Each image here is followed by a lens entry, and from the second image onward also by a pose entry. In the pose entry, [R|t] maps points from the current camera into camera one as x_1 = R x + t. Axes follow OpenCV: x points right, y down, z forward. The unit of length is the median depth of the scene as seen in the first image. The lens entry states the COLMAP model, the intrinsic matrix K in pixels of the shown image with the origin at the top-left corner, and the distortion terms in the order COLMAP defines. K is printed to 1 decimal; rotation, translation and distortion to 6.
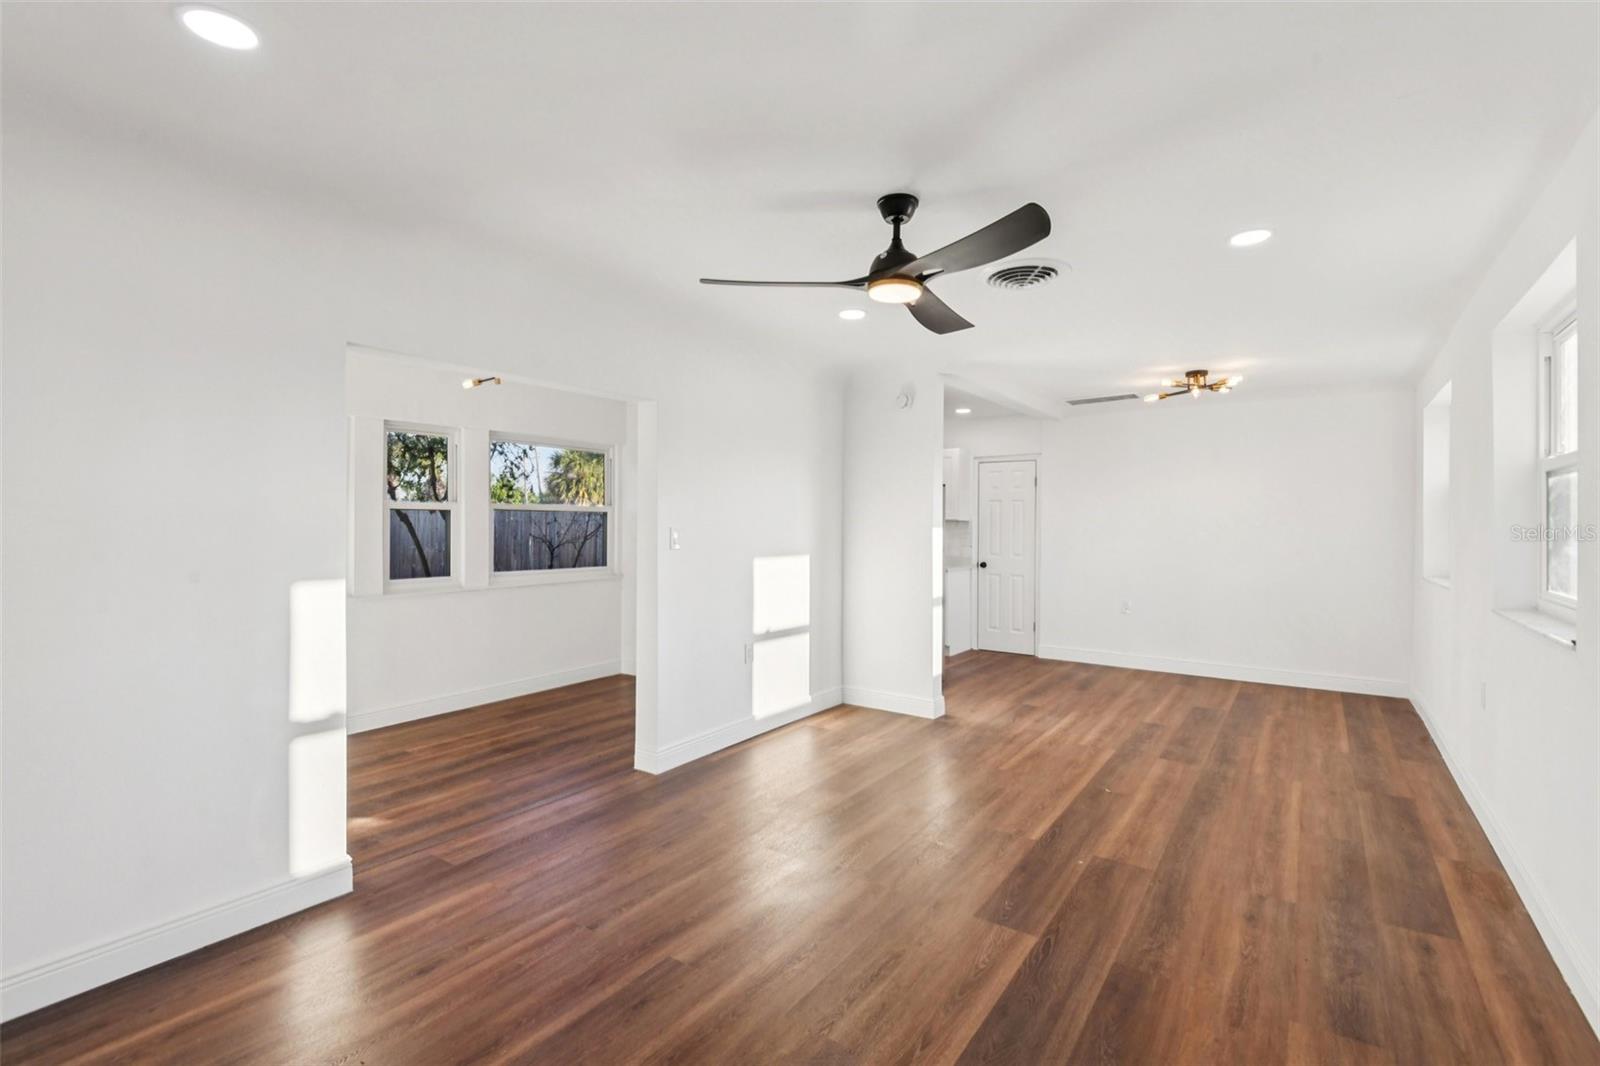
lens RADIAL K [[744.8, 0, 803.4], [0, 744.8, 521.6], [0, 0, 1]] dist [-0.002598, -0.003202]
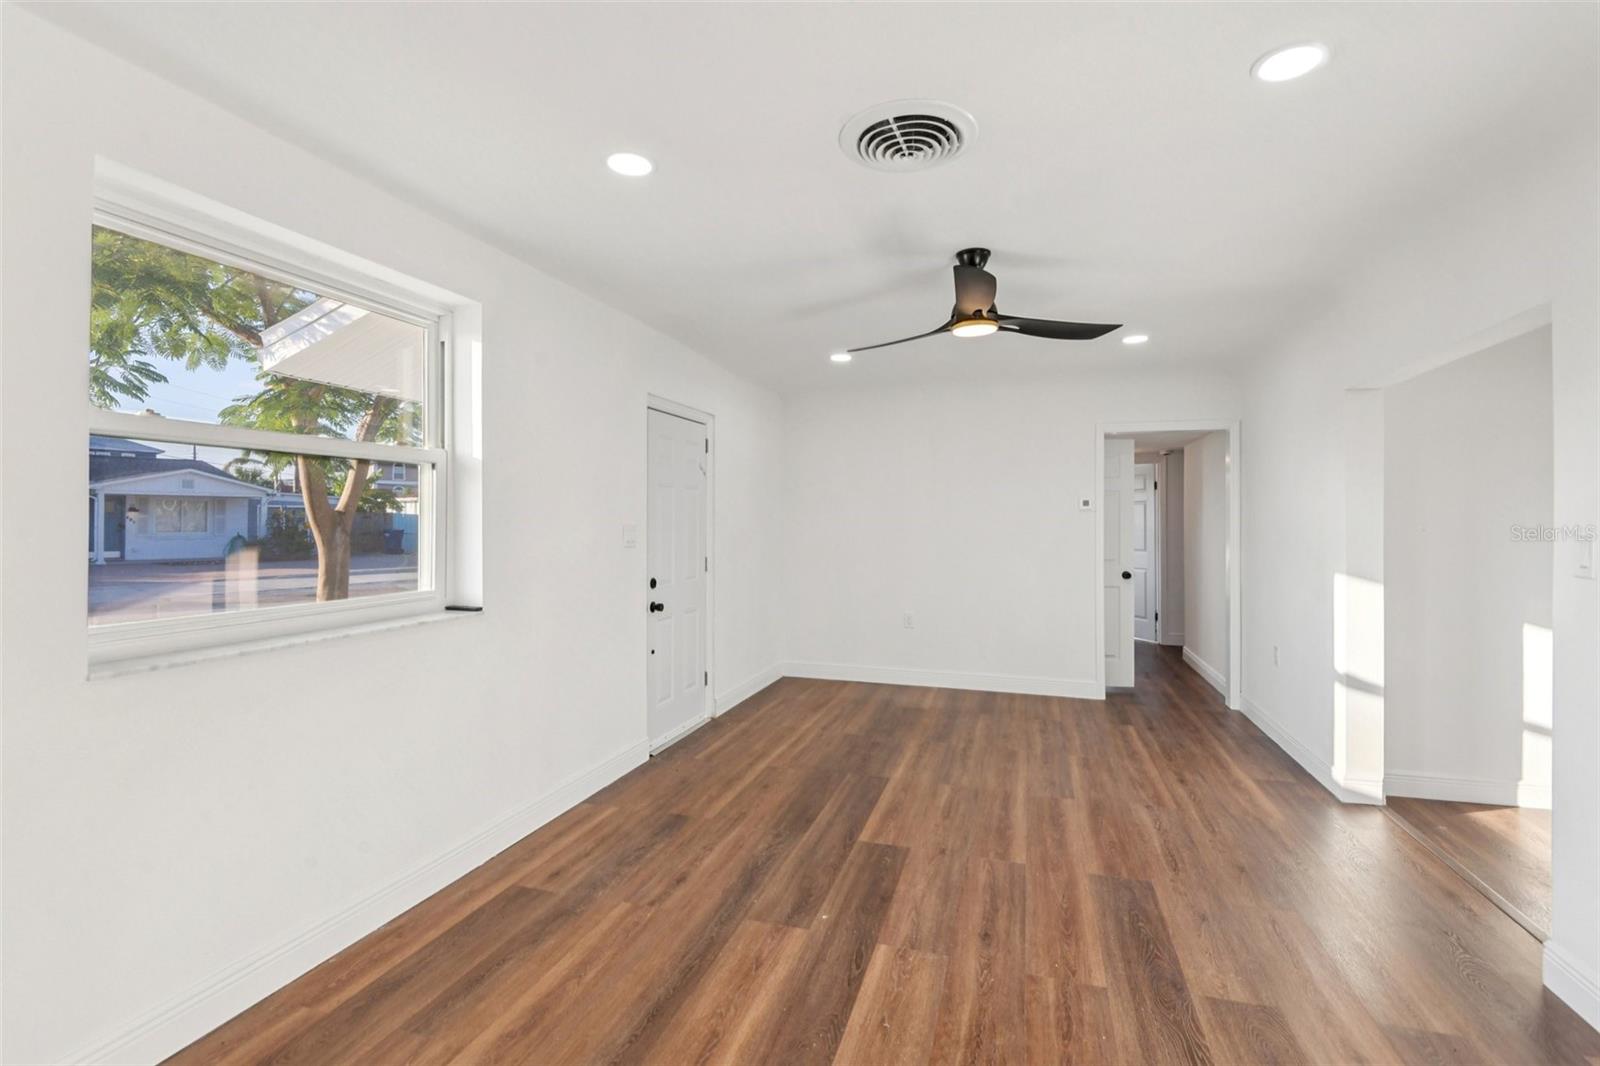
lens RADIAL K [[744.8, 0, 804.7], [0, 744.8, 529.0], [0, 0, 1]] dist [-0.002598, -0.003202]
pose [[-0.953002, -0.004702, -0.302929, 0.783439], [-0.007738, 0.999931, 0.008823, 0.002594], [0.302866, 0.010752, -0.952972, 2.155289]]
